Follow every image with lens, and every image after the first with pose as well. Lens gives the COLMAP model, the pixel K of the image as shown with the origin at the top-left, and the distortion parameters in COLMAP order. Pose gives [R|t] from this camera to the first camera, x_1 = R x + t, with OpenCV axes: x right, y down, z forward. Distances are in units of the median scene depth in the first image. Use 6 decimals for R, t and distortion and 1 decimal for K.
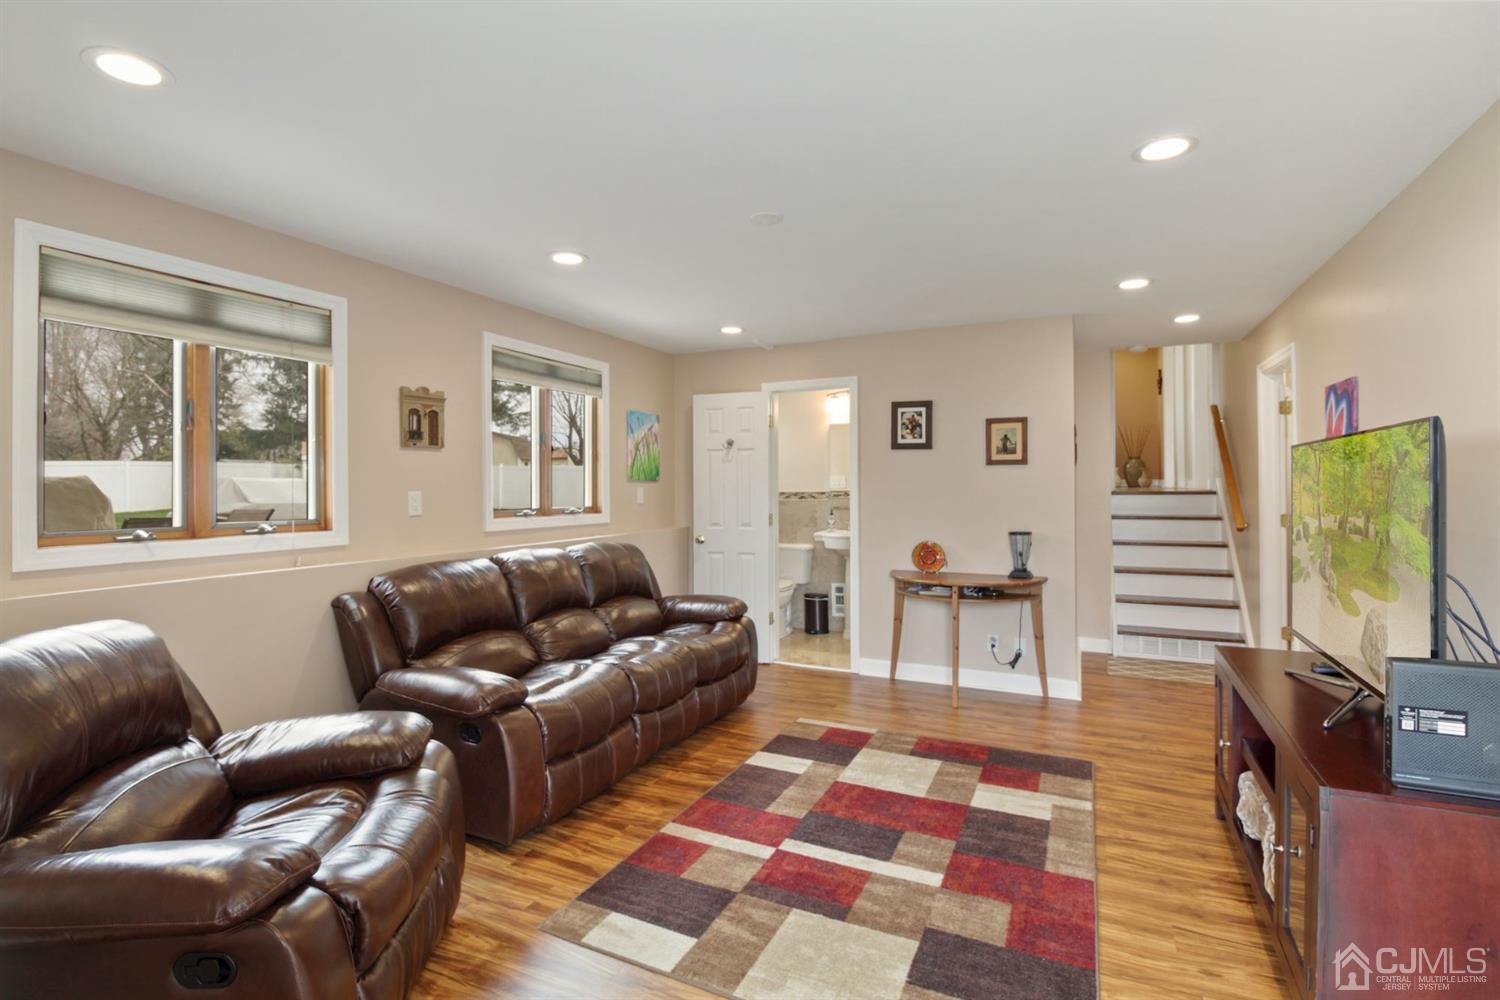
lens RADIAL K [[707.7, 0, 741.9], [0, 707.7, 487.2], [0, 0, 1]] dist [0.005064, -0.005356]
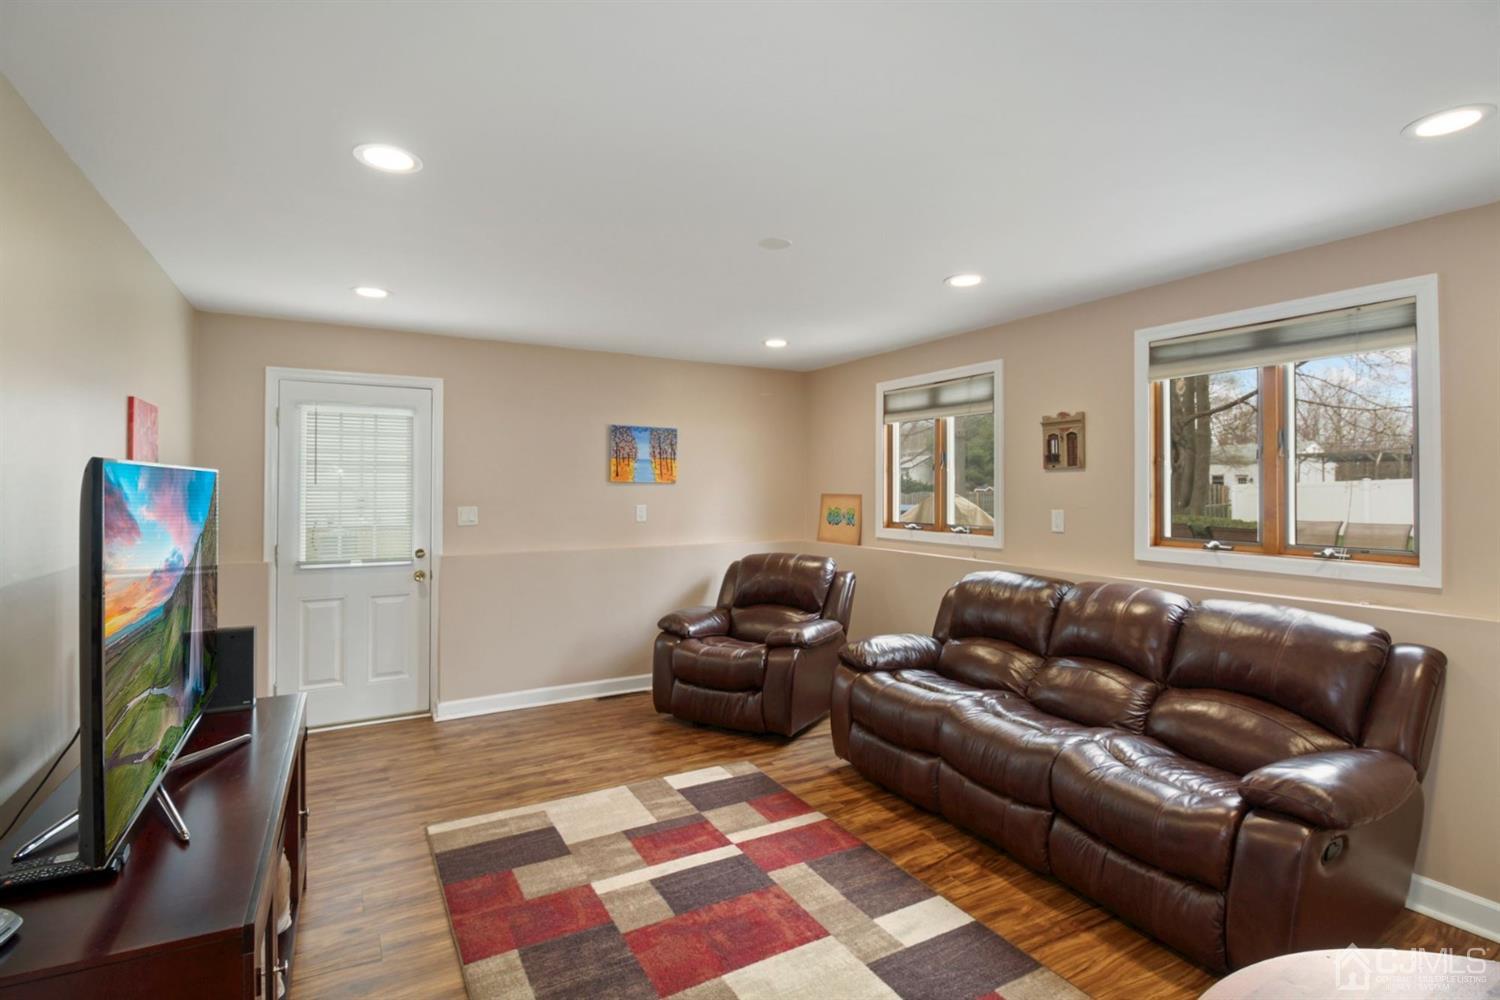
lens RADIAL K [[707.7, 0, 742.7], [0, 707.7, 492.9], [0, 0, 1]] dist [0.005064, -0.005356]
pose [[-0.568670, -0.000710, -0.822566, 0.807601], [-0.011420, 0.999910, 0.007033, -0.025857], [0.822487, 0.013393, -0.568627, 1.406538]]
